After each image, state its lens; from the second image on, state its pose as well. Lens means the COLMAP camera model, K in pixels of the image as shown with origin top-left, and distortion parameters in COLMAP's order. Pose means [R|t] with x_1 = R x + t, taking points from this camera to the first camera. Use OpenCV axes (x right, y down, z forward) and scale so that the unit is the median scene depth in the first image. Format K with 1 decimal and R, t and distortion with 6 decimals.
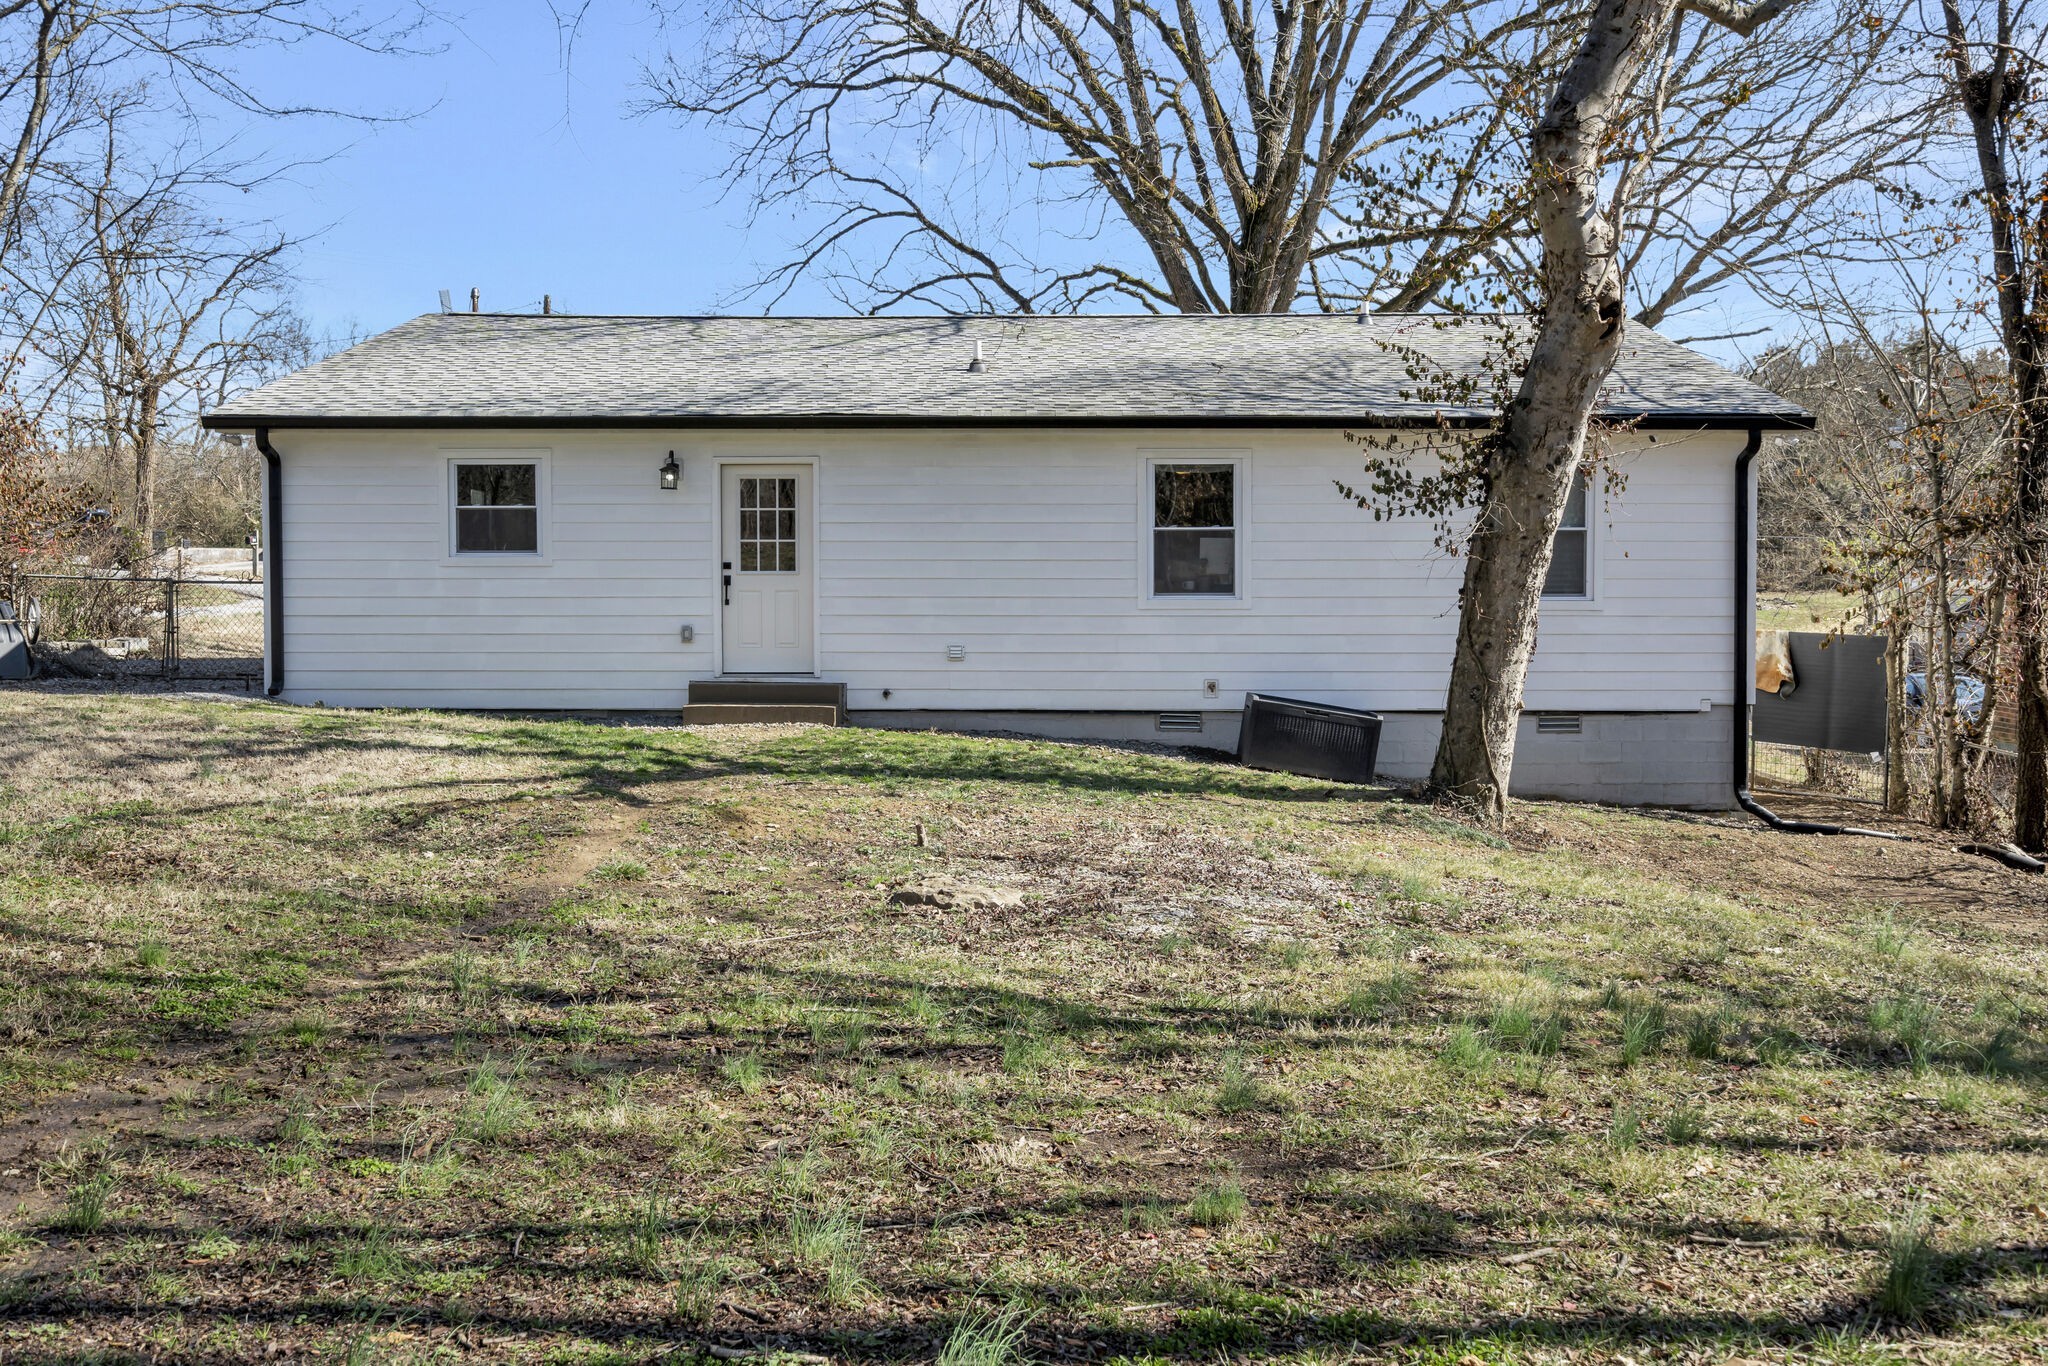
lens RADIAL K [[1126.9, 0, 1019.7], [0, 1126.9, 654.1], [0, 0, 1]] dist [0.003091, 0.004027]
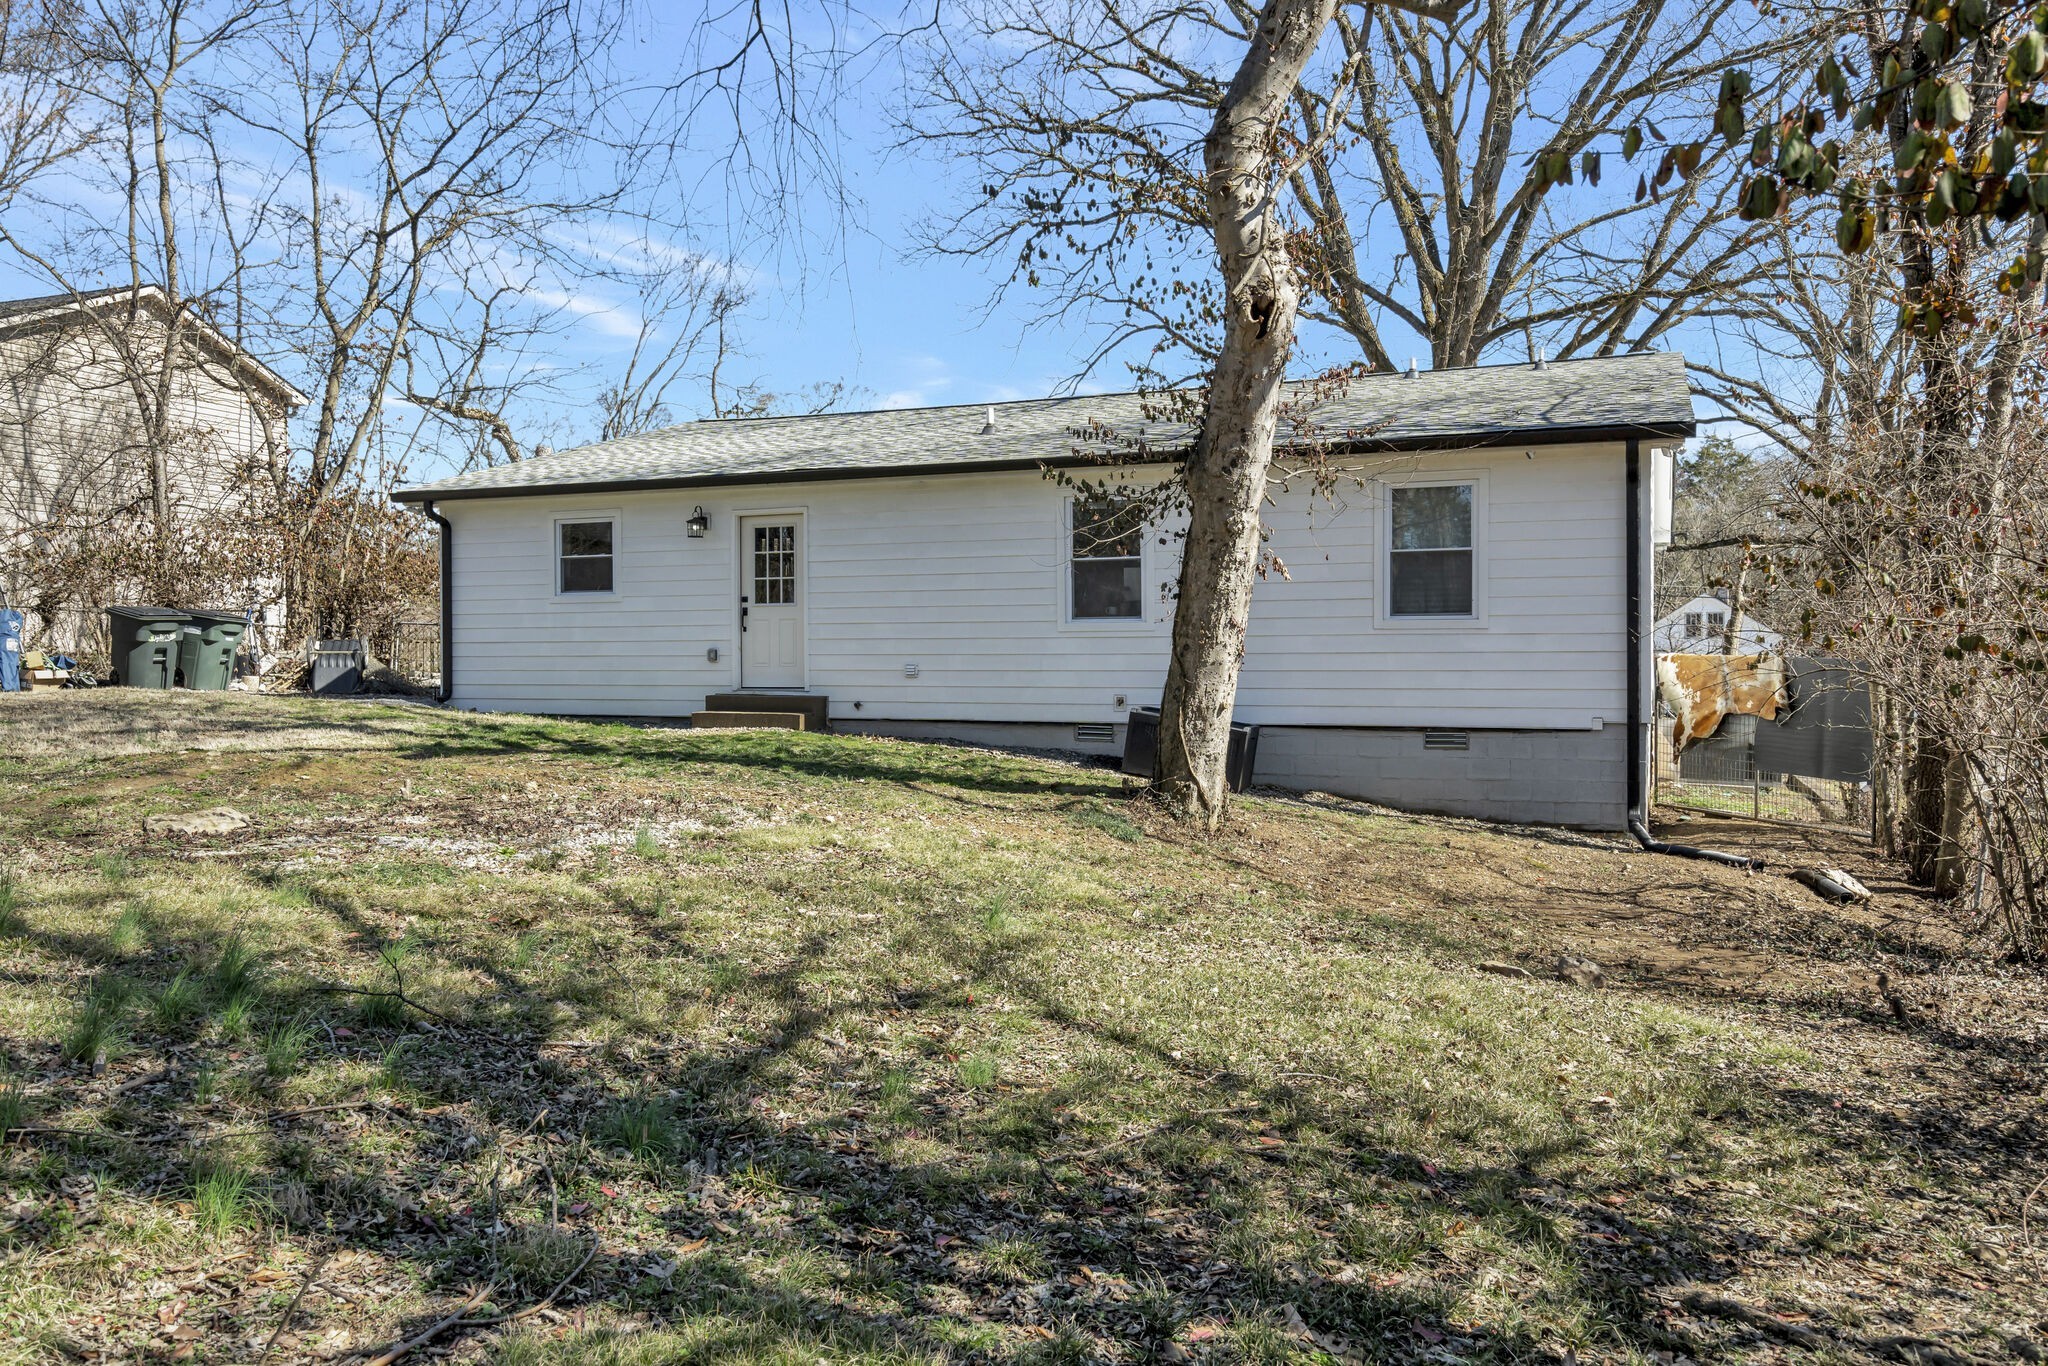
lens RADIAL K [[939.3, 0, 1183.3], [0, 939.3, 696.7], [0, 0, 1]] dist [0.002566, 0.000481]
pose [[0.975251, 0.006777, -0.220995, 0.429905], [-0.009354, 0.999900, -0.010615, 0.033329], [0.220901, 0.012420, 0.975217, 0.116290]]
